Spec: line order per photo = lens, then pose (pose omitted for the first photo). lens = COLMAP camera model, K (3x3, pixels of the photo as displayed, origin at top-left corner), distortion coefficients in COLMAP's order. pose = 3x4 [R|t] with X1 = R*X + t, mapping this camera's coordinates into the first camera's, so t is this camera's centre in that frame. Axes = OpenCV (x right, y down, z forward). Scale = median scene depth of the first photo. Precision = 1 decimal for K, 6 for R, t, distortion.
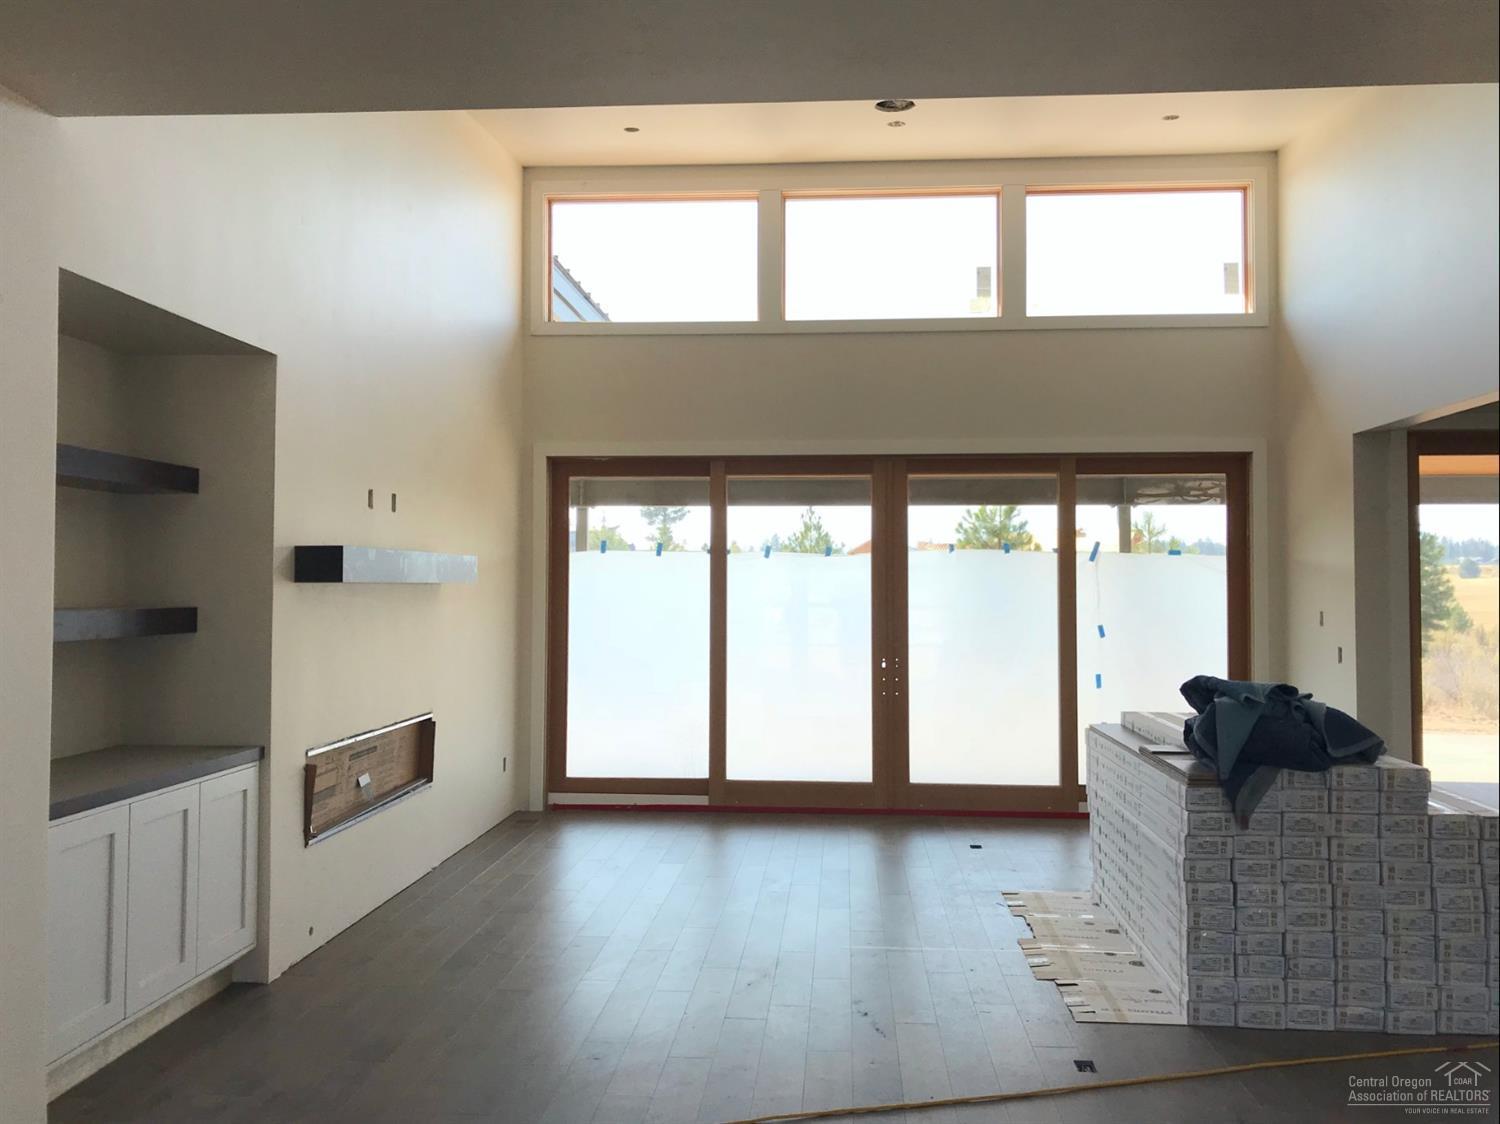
lens RADIAL K [[1240.0, 0, 750.0], [0, 1240.0, 562.0], [0, 0, 1]] dist [0.090396, -0.156726]
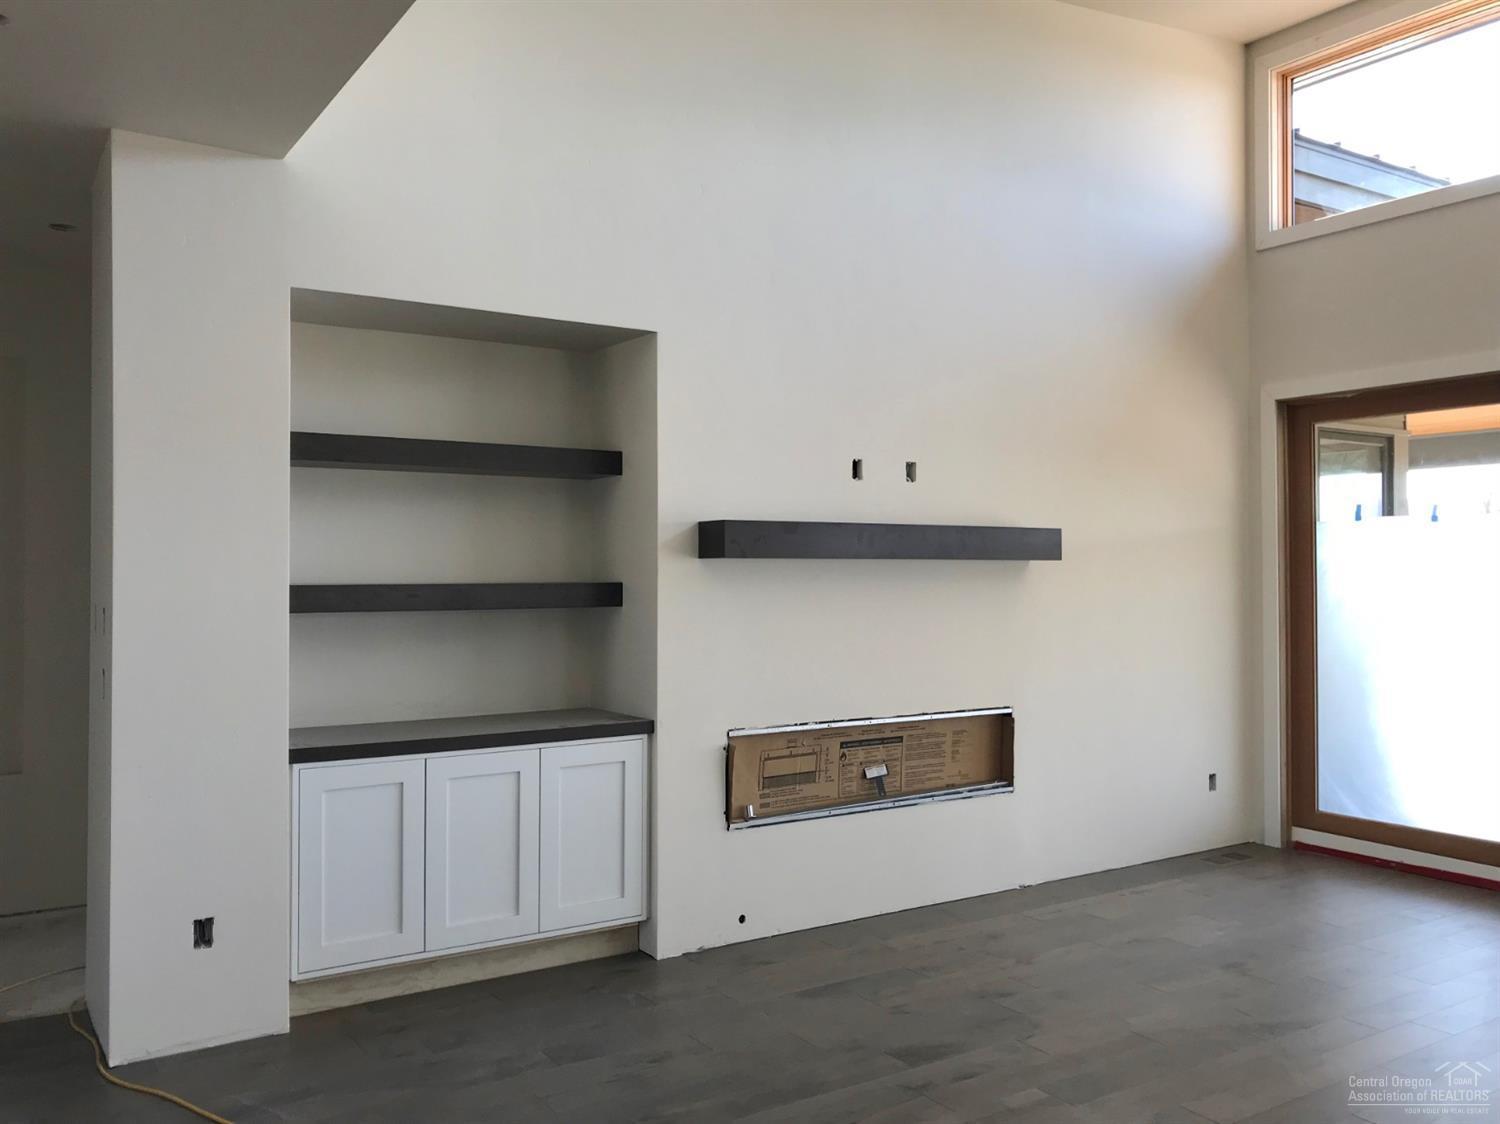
lens RADIAL K [[1240.0, 0, 750.0], [0, 1240.0, 562.0], [0, 0, 1]] dist [0.090396, -0.156726]
pose [[0.634836, -0.007376, -0.772612, 0.338501], [0.016183, 0.999862, 0.003751, 0.013209], [0.772477, -0.014885, 0.634868, 0.333352]]
